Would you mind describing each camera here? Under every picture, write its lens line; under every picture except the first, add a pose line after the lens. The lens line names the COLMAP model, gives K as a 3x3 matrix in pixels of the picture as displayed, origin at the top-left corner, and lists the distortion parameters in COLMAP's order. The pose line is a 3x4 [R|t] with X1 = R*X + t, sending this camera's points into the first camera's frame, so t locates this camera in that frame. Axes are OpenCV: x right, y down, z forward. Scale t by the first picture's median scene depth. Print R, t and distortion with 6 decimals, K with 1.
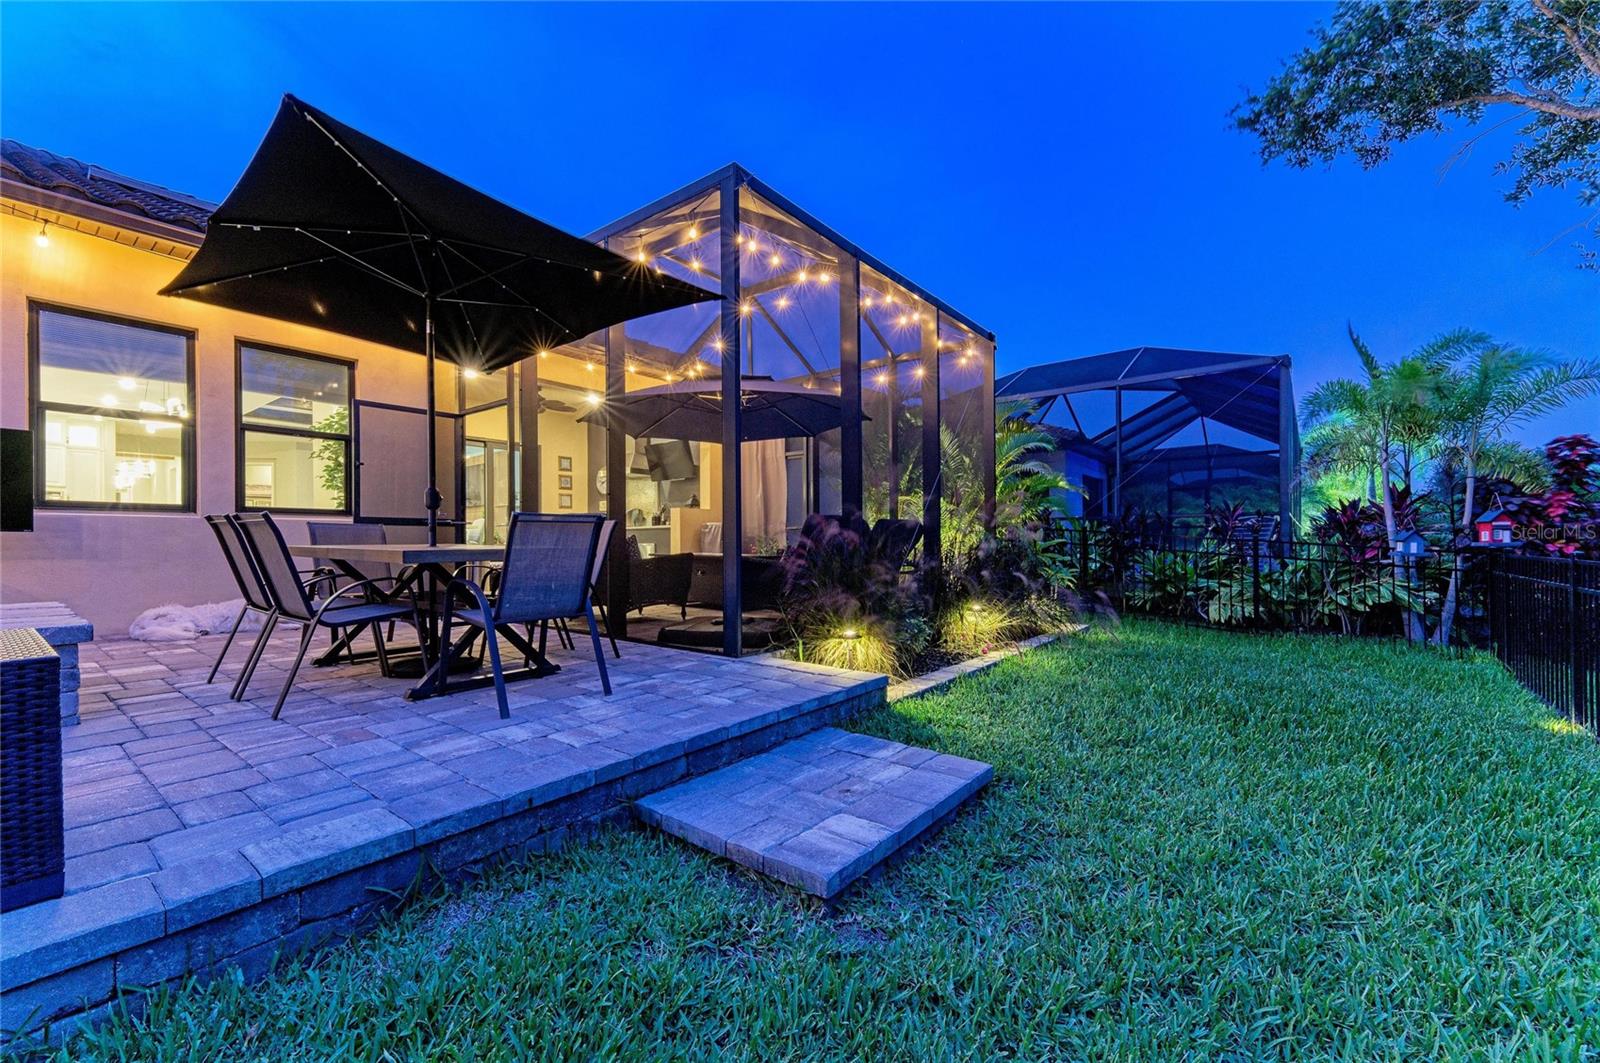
lens RADIAL K [[635.3, 0, 803.2], [0, 635.3, 539.4], [0, 0, 1]] dist [0.017235, -0.005507]
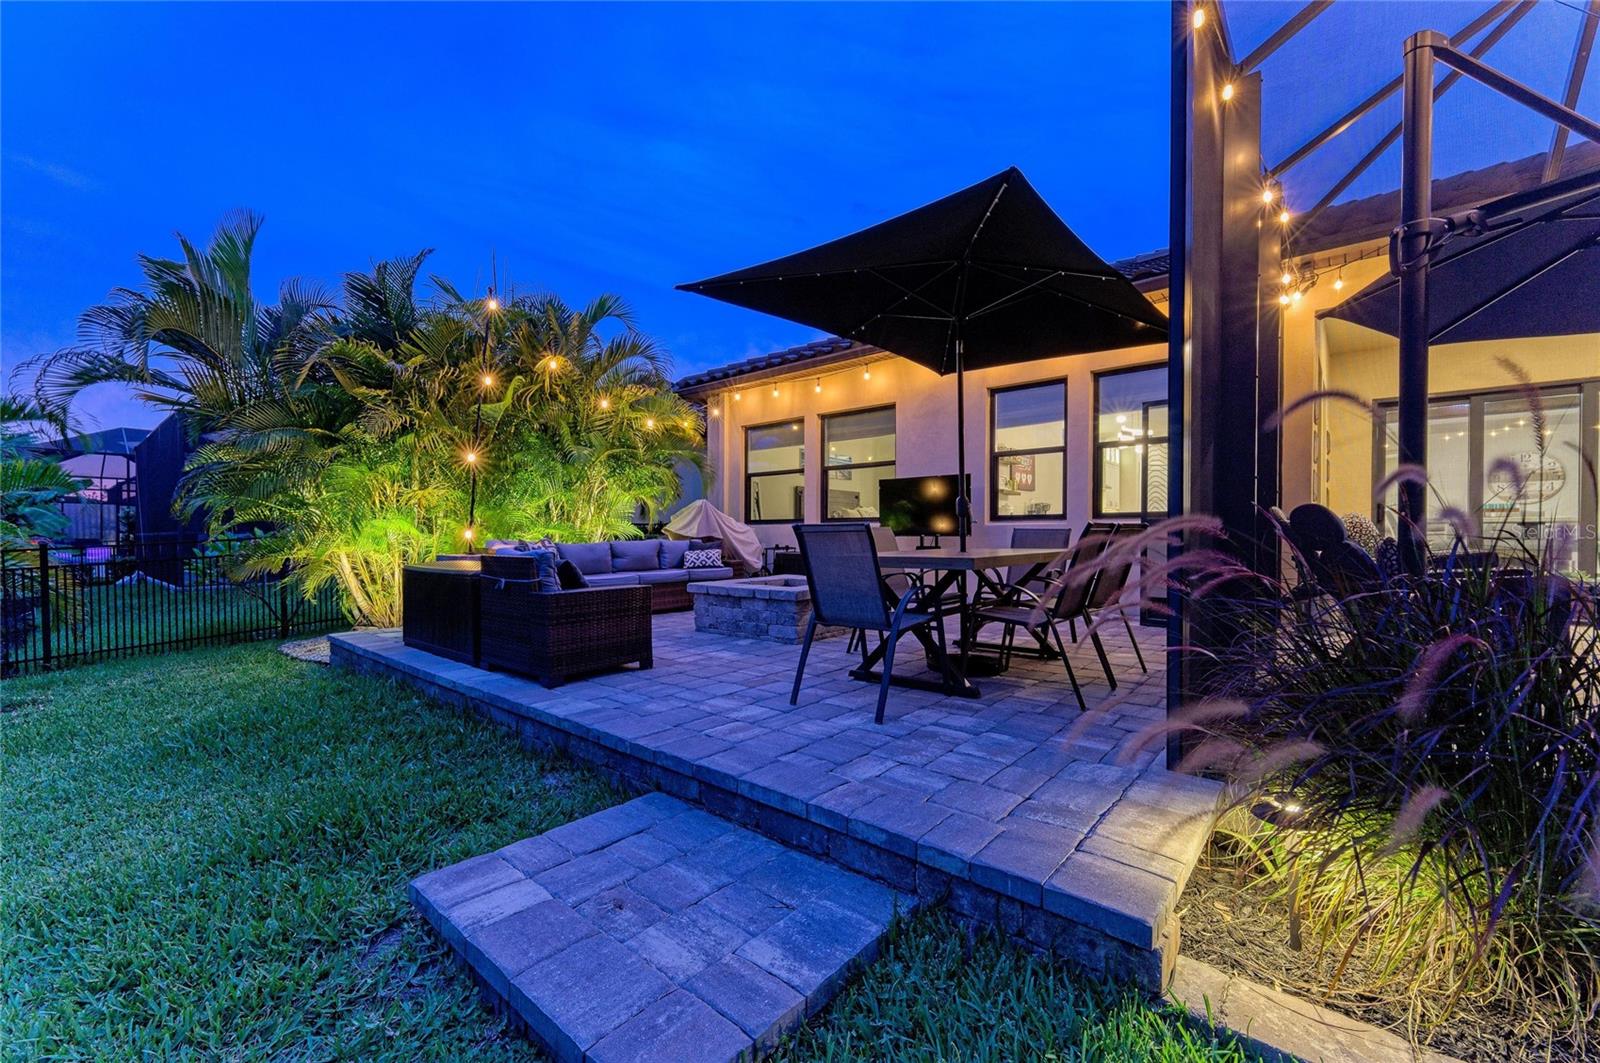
lens RADIAL K [[635.3, 0, 801.8], [0, 635.3, 543.2], [0, 0, 1]] dist [0.017235, -0.005507]
pose [[-0.015574, 0.010102, -0.999828, 0.720982], [-0.001162, 0.999948, 0.010122, -0.020294], [0.999878, 0.001320, -0.015562, 1.123603]]
